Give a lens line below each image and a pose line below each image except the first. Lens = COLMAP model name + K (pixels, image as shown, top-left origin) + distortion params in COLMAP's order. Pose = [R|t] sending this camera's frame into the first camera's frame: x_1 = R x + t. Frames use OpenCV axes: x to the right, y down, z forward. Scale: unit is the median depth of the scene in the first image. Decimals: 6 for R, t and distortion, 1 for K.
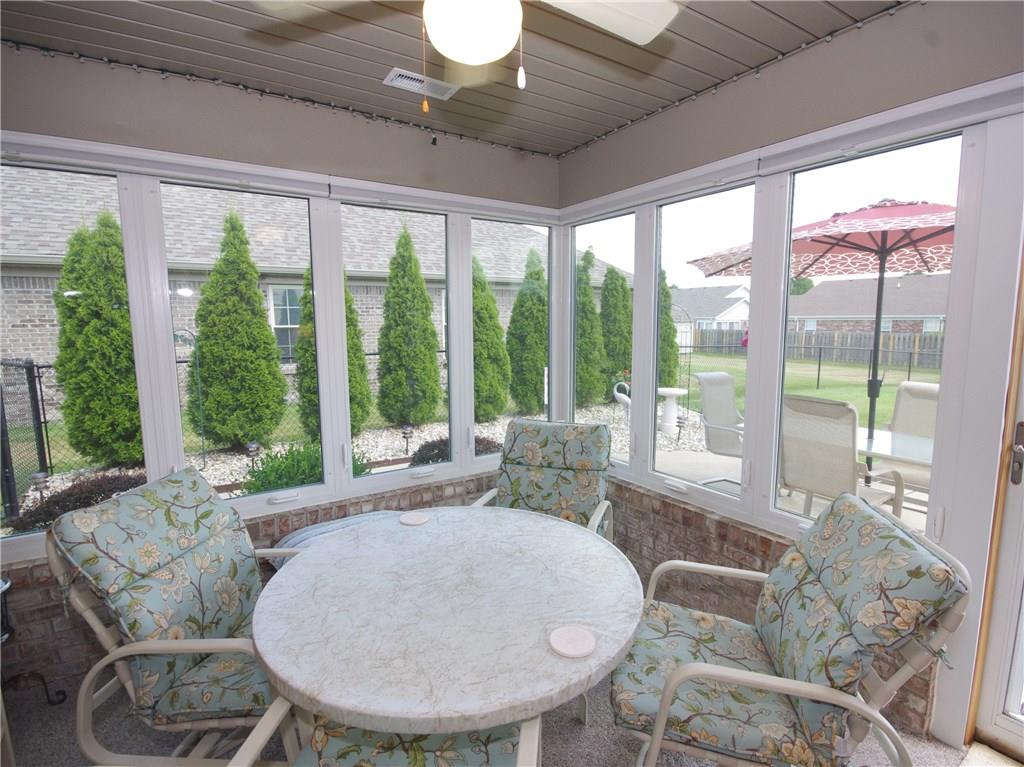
lens RADIAL K [[509.3, 0, 506.9], [0, 509.3, 383.5], [0, 0, 1]] dist [0.002214, -0.000259]
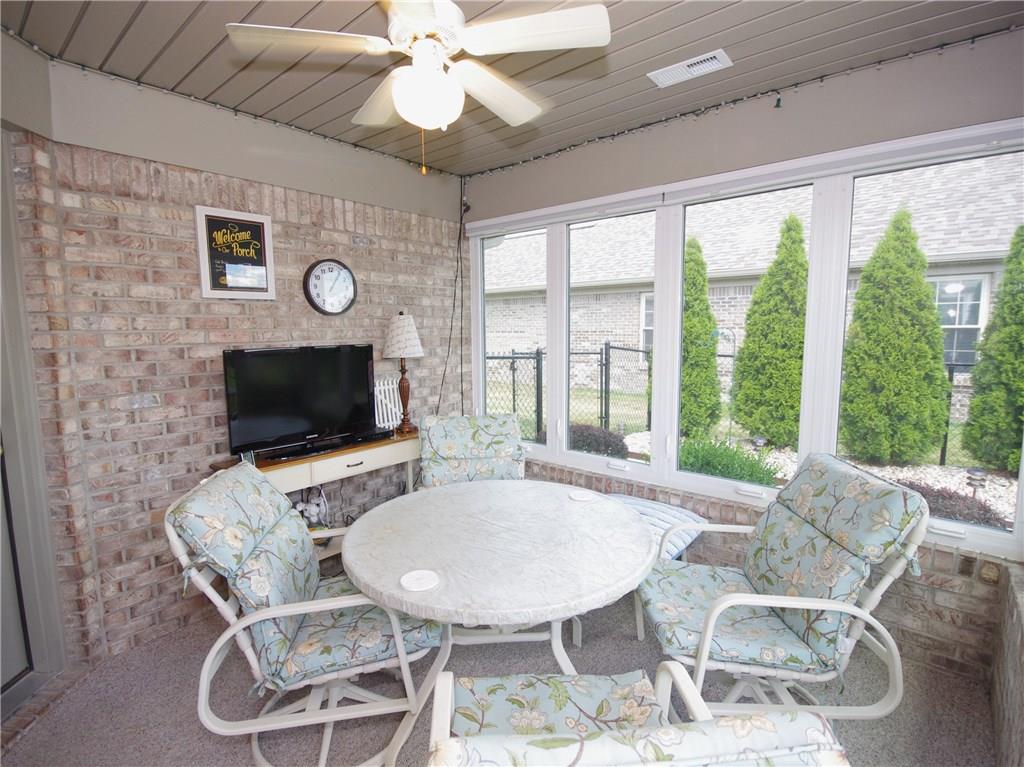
lens RADIAL K [[509.3, 0, 506.9], [0, 509.3, 383.5], [0, 0, 1]] dist [0.002214, -0.000259]
pose [[0.280355, 0.115575, -0.952913, 0.317615], [-0.114722, 0.989644, 0.086278, -0.022301], [0.953016, 0.085132, 0.290711, 0.194542]]
